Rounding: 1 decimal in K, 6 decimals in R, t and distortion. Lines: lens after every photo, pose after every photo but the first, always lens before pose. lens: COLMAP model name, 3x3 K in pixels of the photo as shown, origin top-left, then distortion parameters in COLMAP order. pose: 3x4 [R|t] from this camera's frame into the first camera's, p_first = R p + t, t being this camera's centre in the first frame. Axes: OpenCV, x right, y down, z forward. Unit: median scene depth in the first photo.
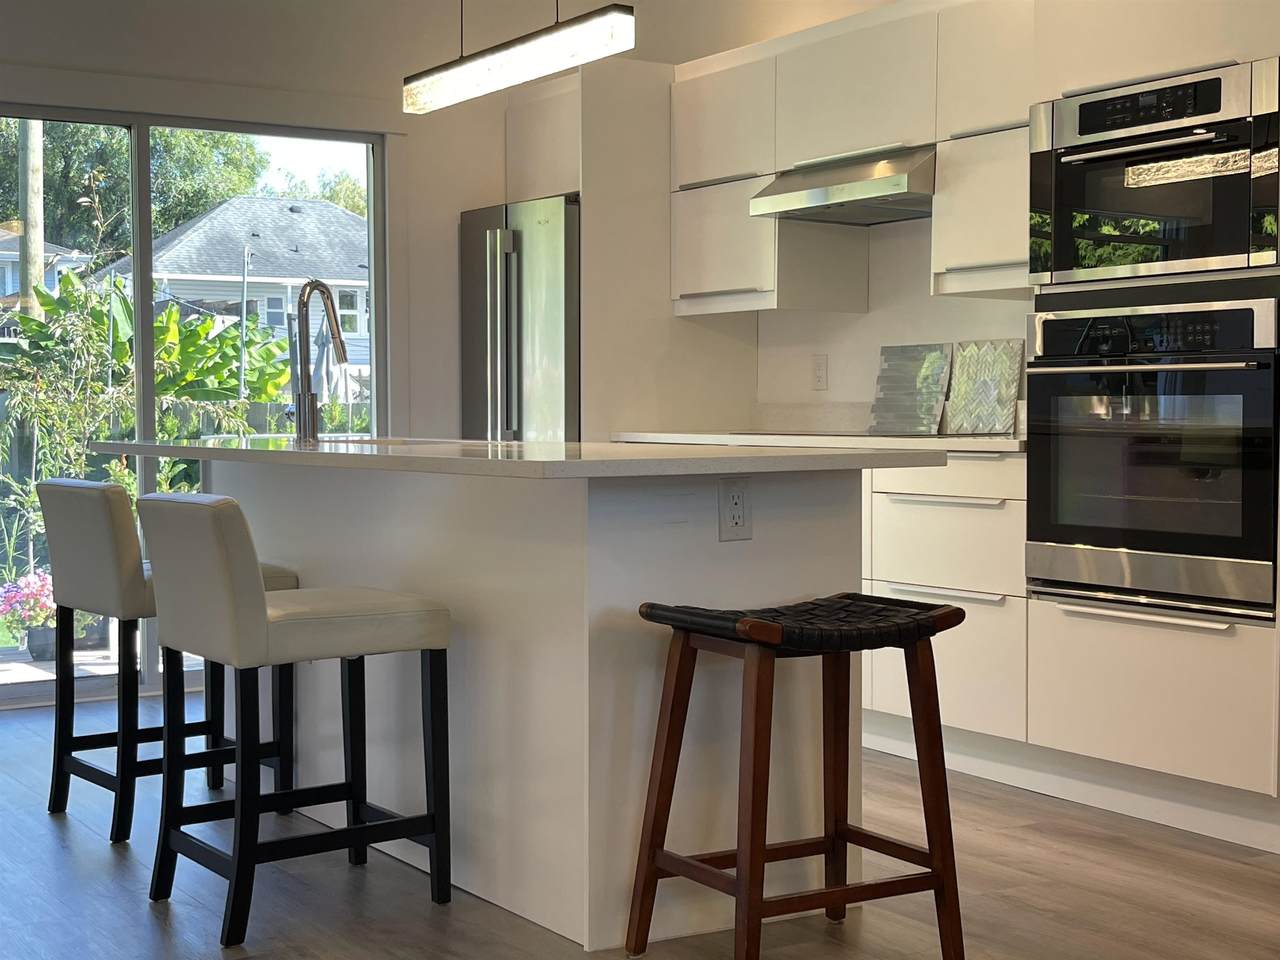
lens RADIAL K [[1798.2, 0, 640.5], [0, 1798.2, 483.8], [0, 0, 1]] dist [0.036073, 0.000000]
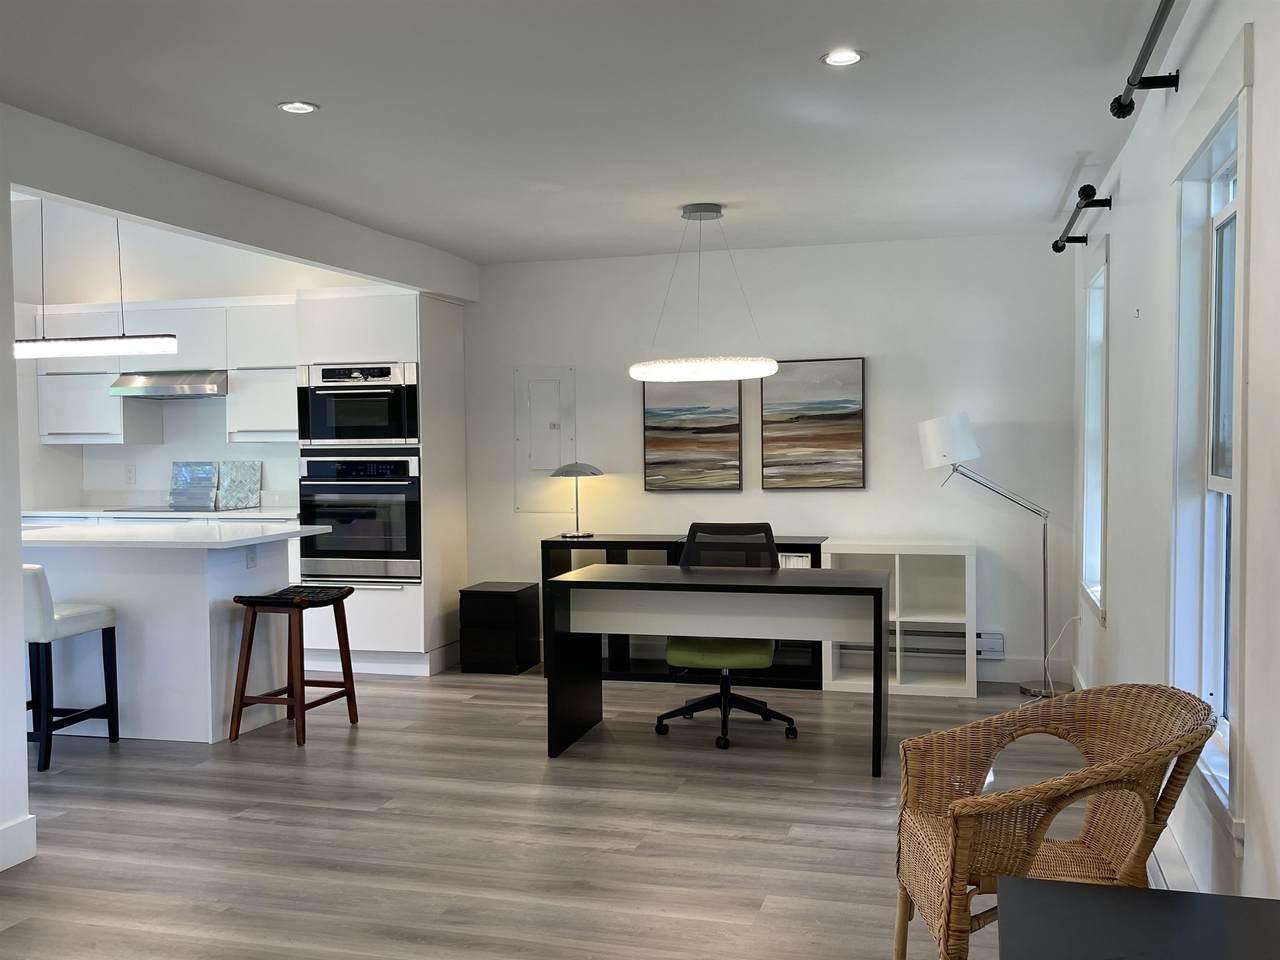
lens RADIAL K [[1238.2, 0, 637.5], [0, 1238.2, 481.5], [0, 0, 1]] dist [0.016679, 0.000000]
pose [[0.754192, -0.028509, 0.656035, -0.549585], [0.036519, 0.999332, 0.001445, -0.057978], [-0.655638, 0.022868, 0.754729, -0.510161]]
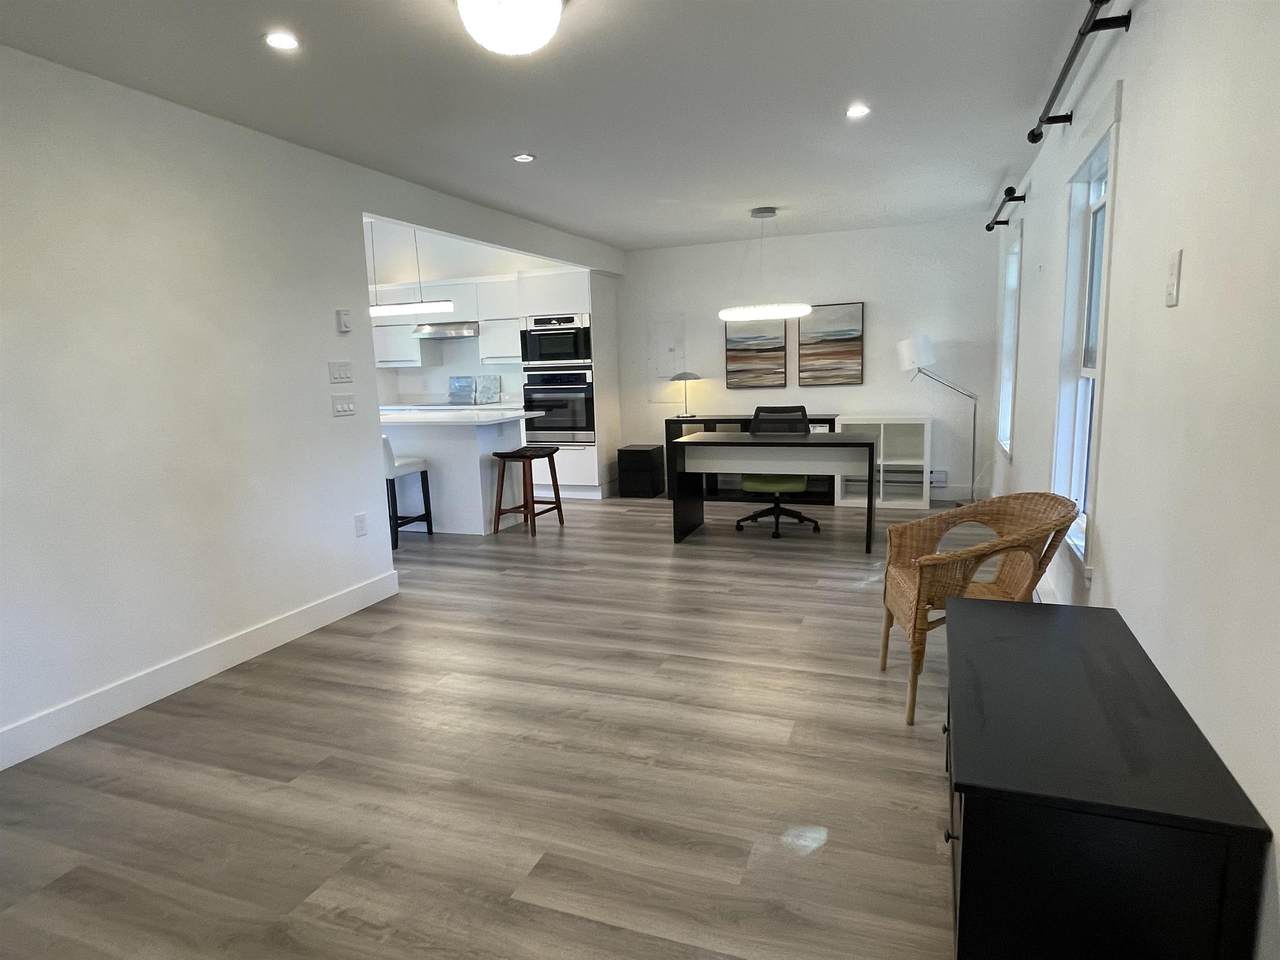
lens RADIAL K [[751.3, 0, 645.9], [0, 751.3, 481.8], [0, 0, 1]] dist [-0.006720, -0.021155]
pose [[0.810005, -0.116070, 0.574821, -0.587355], [0.055094, 0.990943, 0.122460, -0.050331], [-0.583829, -0.067524, 0.809064, -0.525805]]
